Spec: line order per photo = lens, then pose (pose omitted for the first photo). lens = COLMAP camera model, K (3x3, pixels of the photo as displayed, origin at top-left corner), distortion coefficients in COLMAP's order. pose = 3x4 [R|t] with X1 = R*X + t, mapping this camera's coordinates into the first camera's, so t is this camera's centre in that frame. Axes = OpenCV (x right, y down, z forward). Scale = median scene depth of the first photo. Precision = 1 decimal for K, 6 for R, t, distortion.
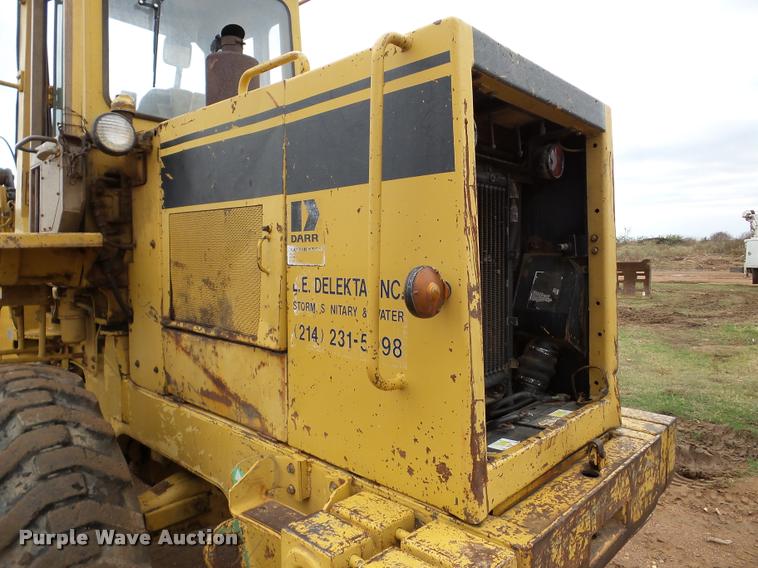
lens RADIAL K [[522.8, 0, 379.0], [0, 522.8, 284.0], [0, 0, 1]] dist [0.007345, -0.008717]
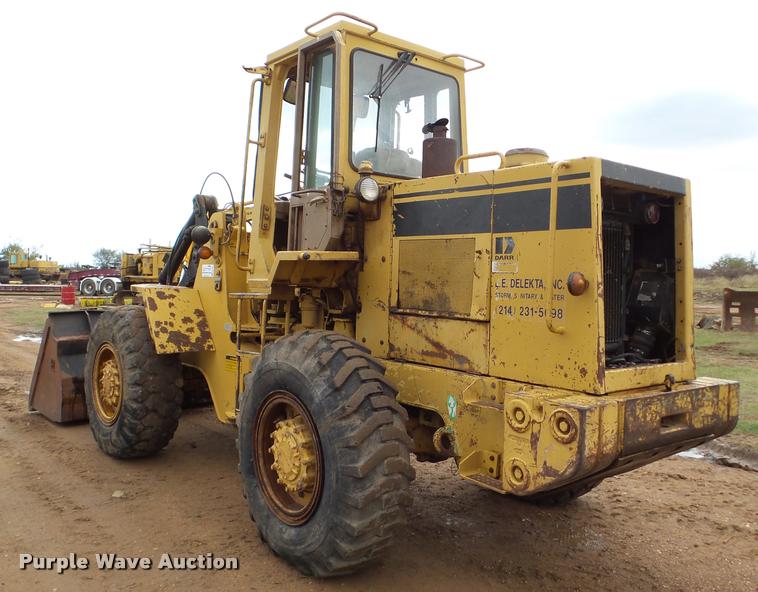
lens RADIAL K [[681.7, 0, 379.1], [0, 681.7, 284.3], [0, 0, 1]] dist [-0.003205, -0.003735]
pose [[0.990149, 0.023407, -0.138049, -0.217372], [-0.029588, 0.998641, -0.042895, 0.106074], [0.136857, 0.046557, 0.989496, -1.245629]]
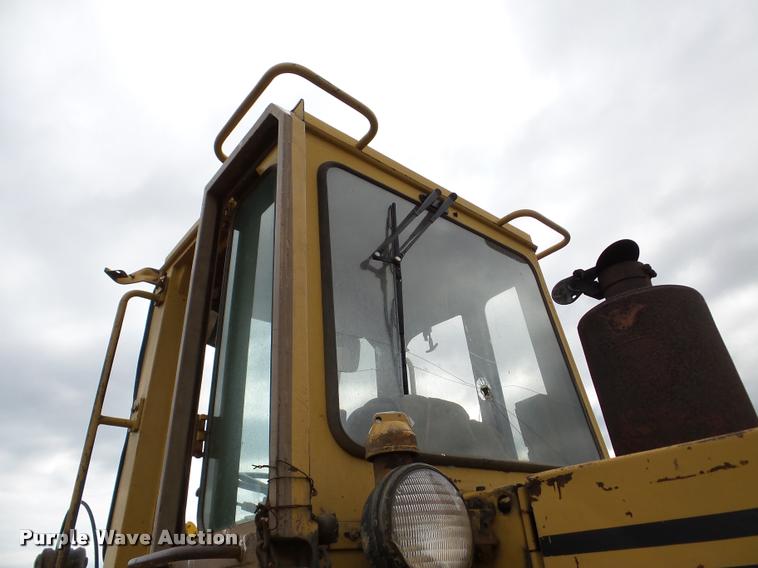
lens RADIAL K [[522.8, 0, 379.0], [0, 522.8, 284.0], [0, 0, 1]] dist [0.007345, -0.008717]
pose [[0.990094, -0.127423, -0.058967, -0.598795], [0.076492, 0.841699, -0.534502, -0.289069], [0.117740, 0.524697, 0.843108, 0.753852]]
